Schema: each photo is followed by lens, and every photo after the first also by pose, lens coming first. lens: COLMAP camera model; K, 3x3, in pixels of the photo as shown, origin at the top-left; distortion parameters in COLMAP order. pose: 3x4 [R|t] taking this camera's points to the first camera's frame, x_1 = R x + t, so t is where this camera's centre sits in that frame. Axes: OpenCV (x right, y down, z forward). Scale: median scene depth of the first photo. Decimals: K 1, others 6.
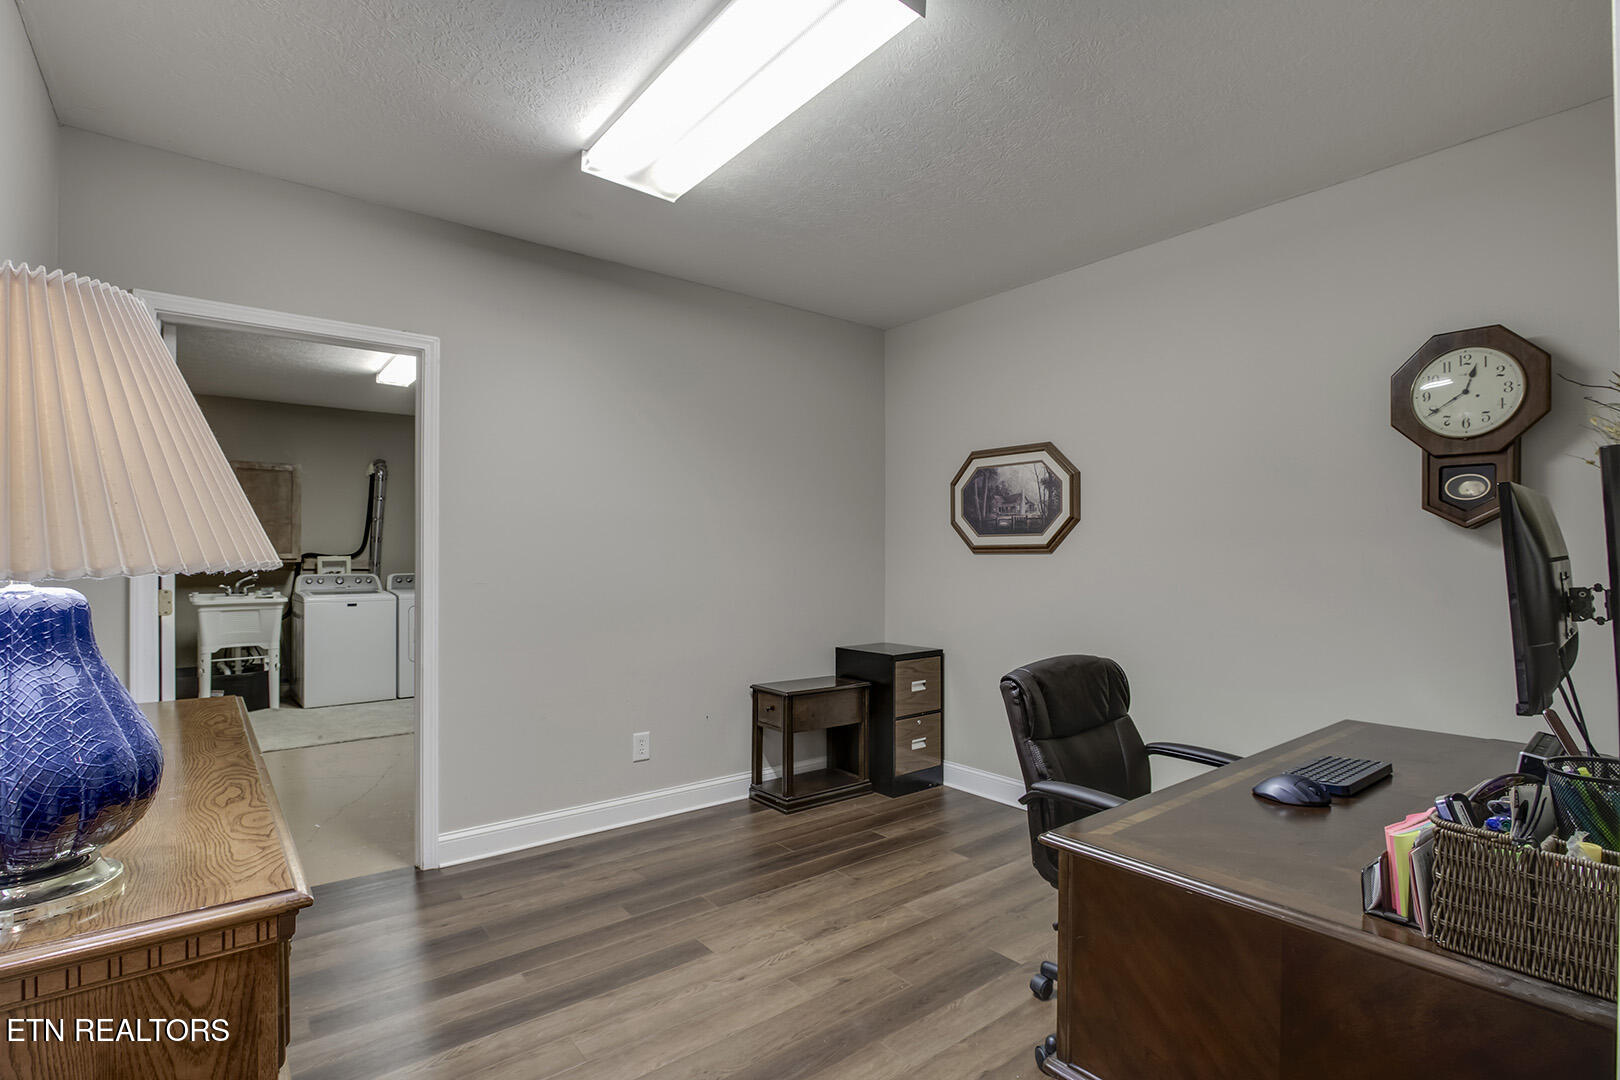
lens RADIAL K [[770.8, 0, 800.8], [0, 770.8, 545.5], [0, 0, 1]] dist [-0.004142, -0.000395]
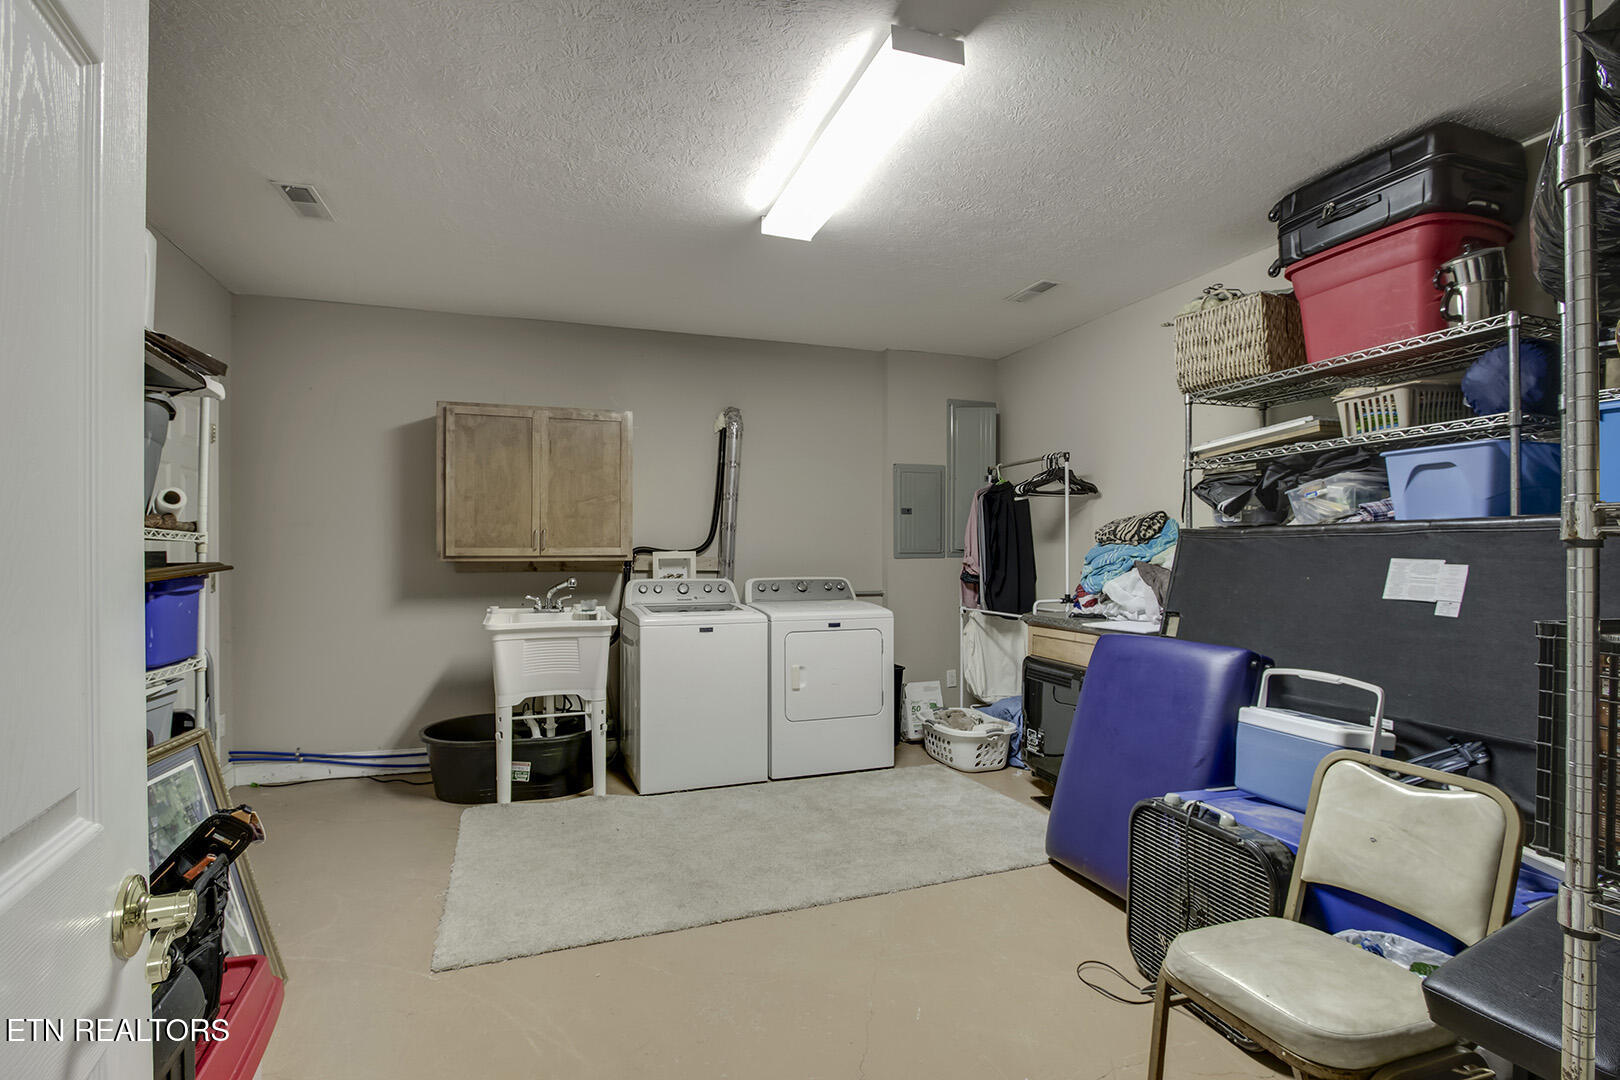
lens RADIAL K [[770.8, 0, 813.4], [0, 770.8, 546.2], [0, 0, 1]] dist [-0.004142, -0.000395]
pose [[0.950366, -0.001453, -0.311132, -0.303576], [0.003059, 0.999984, 0.004674, 0.006868], [0.311120, -0.005393, 0.950355, 0.430362]]
